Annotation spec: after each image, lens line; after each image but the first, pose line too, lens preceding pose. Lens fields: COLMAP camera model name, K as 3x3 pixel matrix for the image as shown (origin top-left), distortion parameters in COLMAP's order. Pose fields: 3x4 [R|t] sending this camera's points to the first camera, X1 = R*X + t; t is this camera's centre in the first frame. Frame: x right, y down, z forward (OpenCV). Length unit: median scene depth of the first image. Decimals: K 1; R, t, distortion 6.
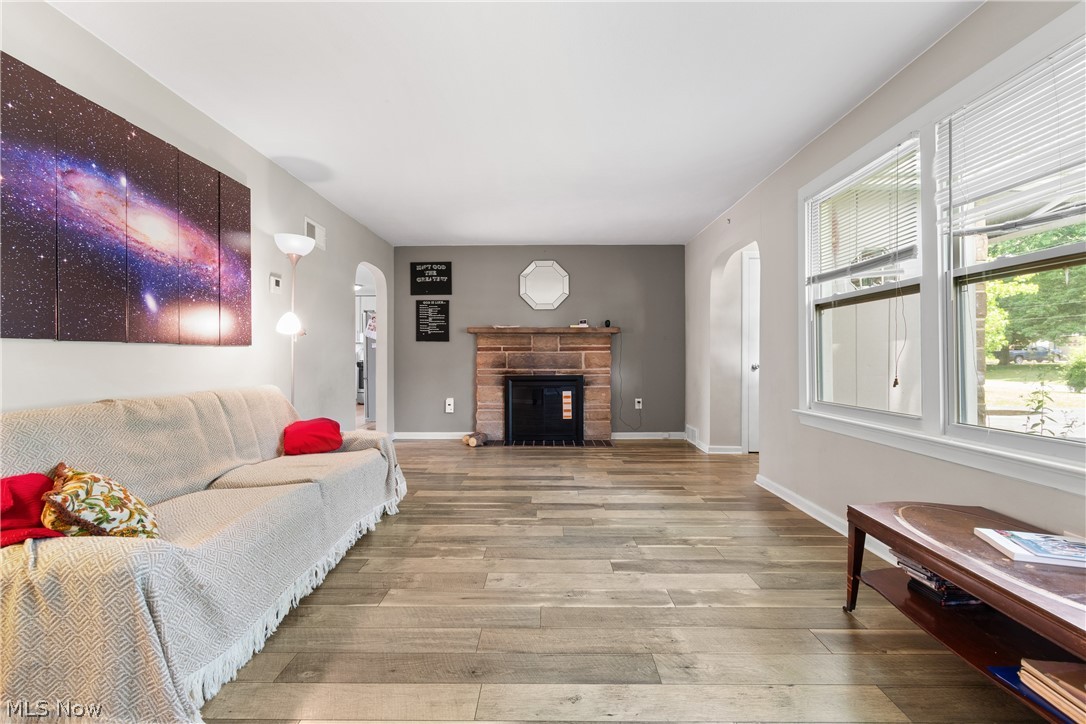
lens RADIAL K [[482.6, 0, 543.3], [0, 482.6, 357.7], [0, 0, 1]] dist [-0.000933, -0.000072]
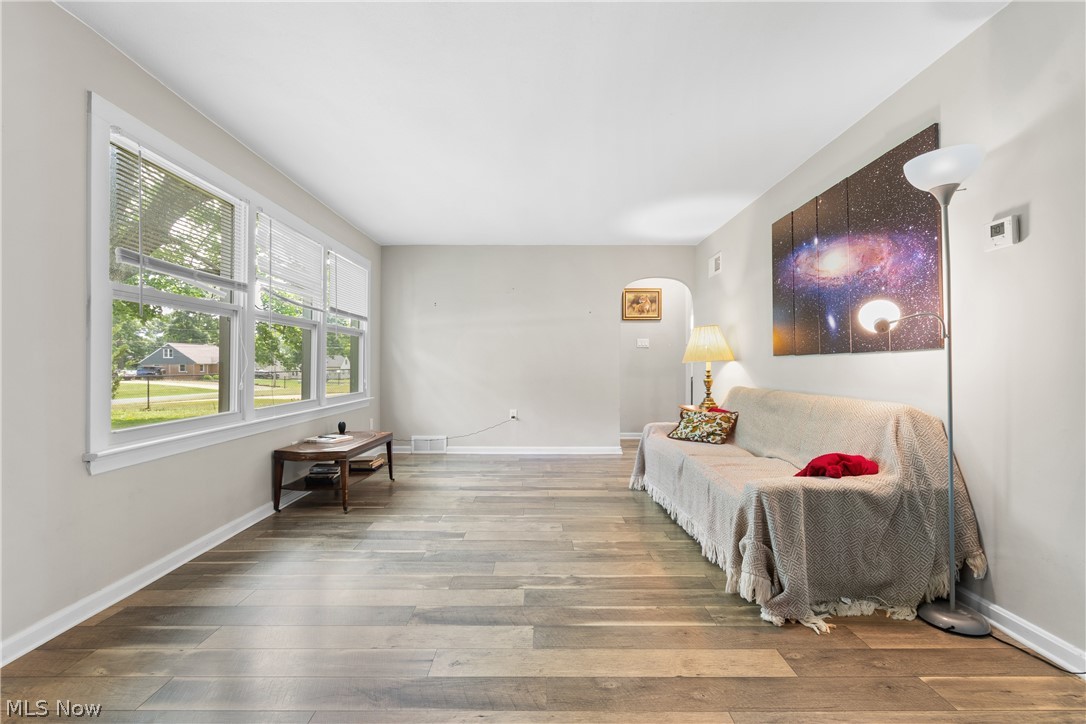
lens RADIAL K [[482.6, 0, 541.1], [0, 482.6, 362.4], [0, 0, 1]] dist [-0.000933, -0.000072]
pose [[-0.999931, 0.002030, -0.011574, -0.034165], [0.002063, 0.999994, -0.002829, -0.004544], [0.011568, -0.002852, -0.999929, 1.896871]]
